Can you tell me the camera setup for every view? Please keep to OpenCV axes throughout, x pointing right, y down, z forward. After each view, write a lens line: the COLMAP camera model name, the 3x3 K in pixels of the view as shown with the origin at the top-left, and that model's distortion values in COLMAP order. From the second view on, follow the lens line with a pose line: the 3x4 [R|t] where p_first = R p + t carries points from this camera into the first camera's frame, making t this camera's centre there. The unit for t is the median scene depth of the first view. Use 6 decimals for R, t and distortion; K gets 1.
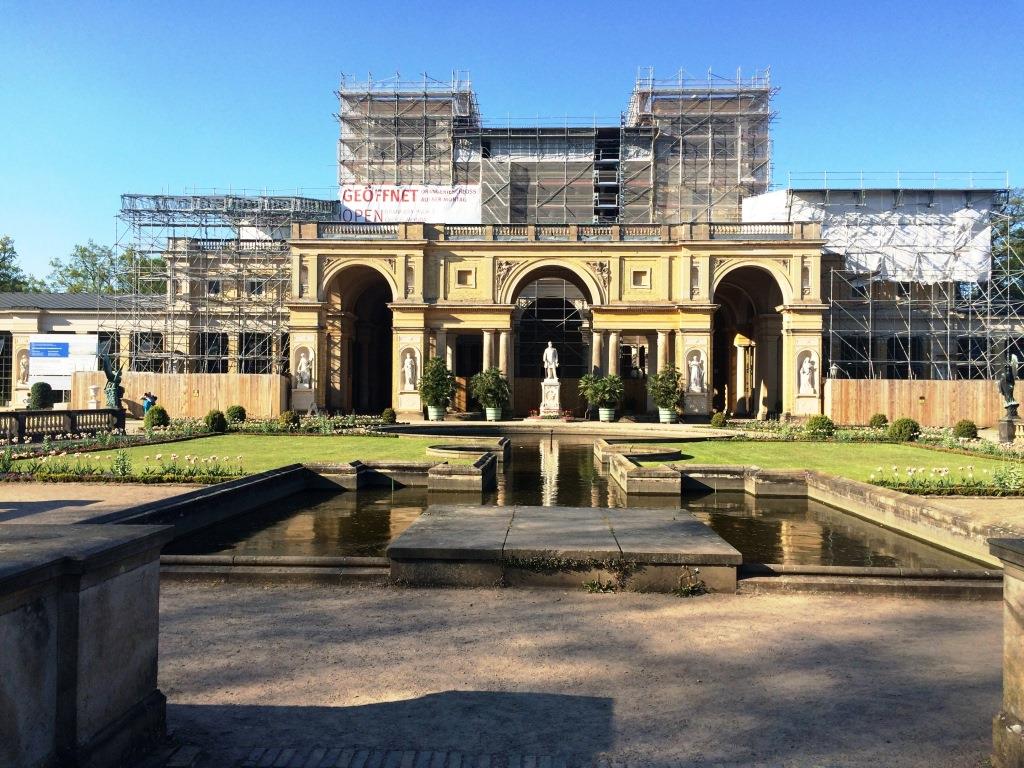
lens RADIAL K [[877.6, 0, 511.5], [0, 877.6, 397.3], [0, 0, 1]] dist [0.089822, -0.101893]
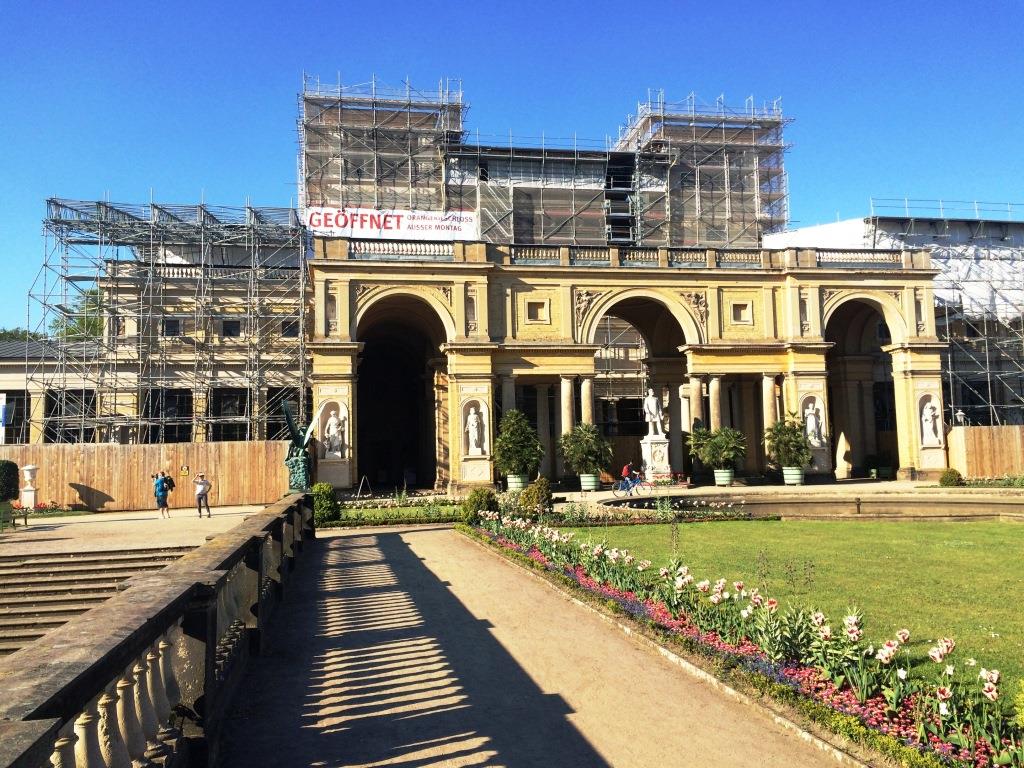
lens RADIAL K [[877.6, 0, 504.6], [0, 877.6, 385.3], [0, 0, 1]] dist [0.089822, -0.101893]
pose [[0.969641, -0.015022, 0.244071, -0.275429], [0.037401, 0.995478, -0.087317, -0.001138], [-0.241655, 0.093795, 0.965818, 0.246464]]
